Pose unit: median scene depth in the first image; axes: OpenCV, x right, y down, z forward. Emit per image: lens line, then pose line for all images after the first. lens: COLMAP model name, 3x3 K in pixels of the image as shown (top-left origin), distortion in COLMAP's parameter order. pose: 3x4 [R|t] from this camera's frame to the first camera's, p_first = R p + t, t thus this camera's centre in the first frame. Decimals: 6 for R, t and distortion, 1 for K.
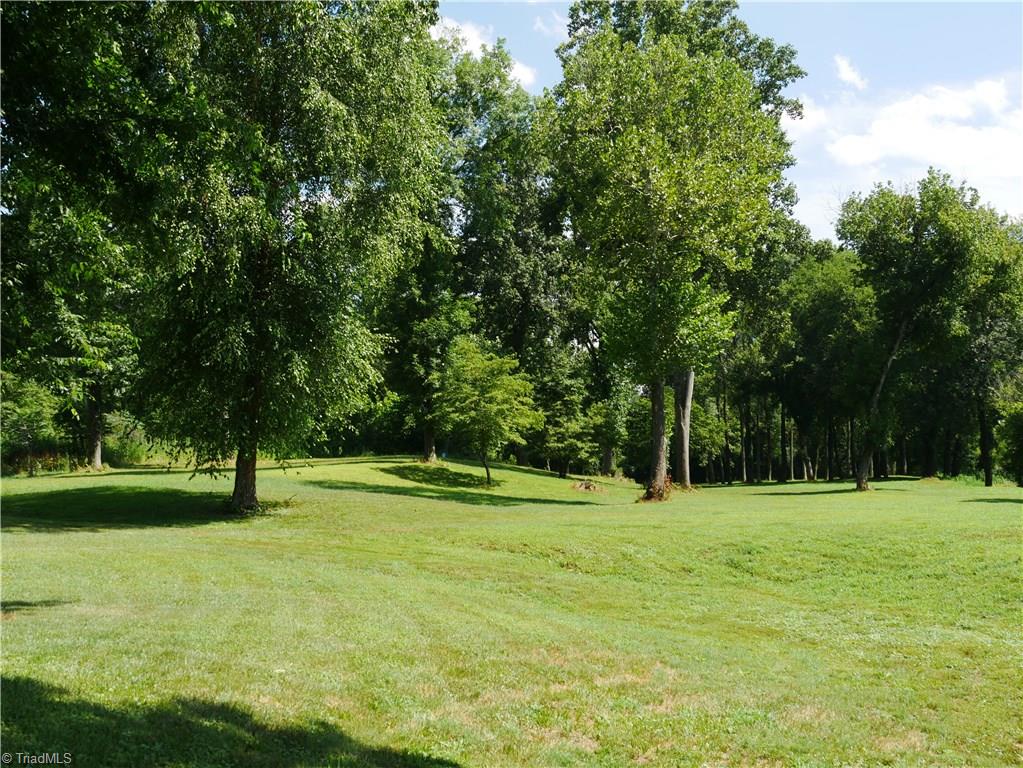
lens RADIAL K [[1413.1, 0, 511.2], [0, 1413.1, 386.5], [0, 0, 1]] dist [-0.000894, 0.000000]
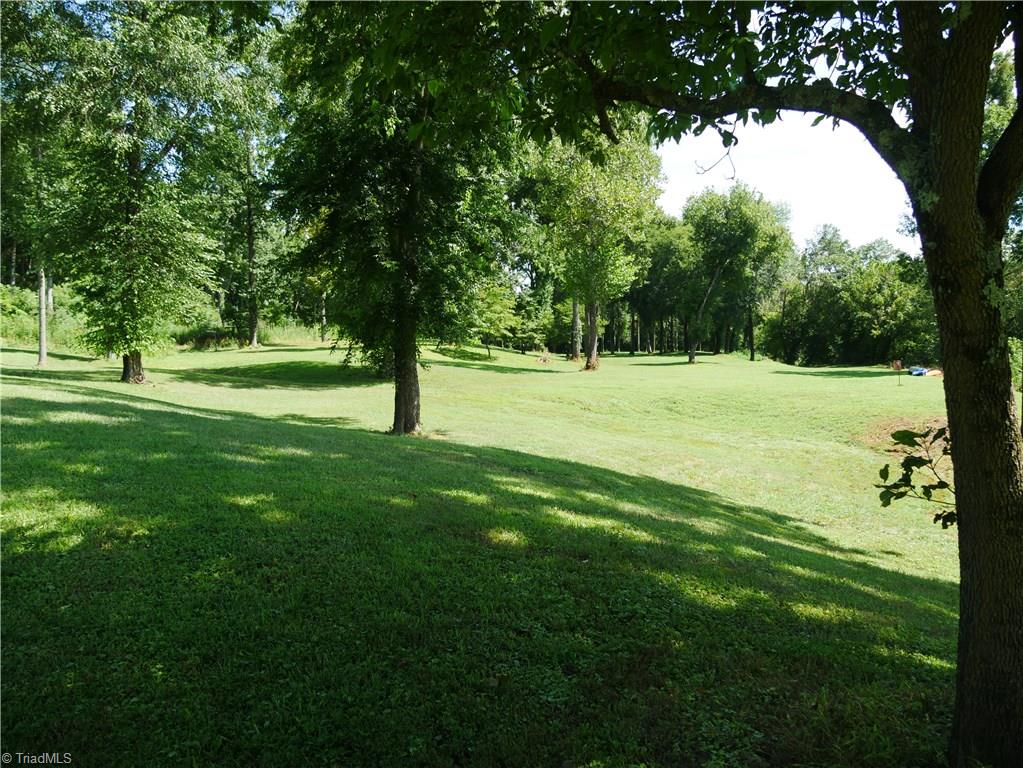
lens RADIAL K [[932.1, 0, 512.3], [0, 932.1, 381.2], [0, 0, 1]] dist [-0.012603, 0.000013]
pose [[0.994301, 0.007007, 0.106382, -0.100138], [-0.018352, 0.994193, 0.106039, -0.023870], [-0.105022, -0.107387, 0.988655, -0.134505]]
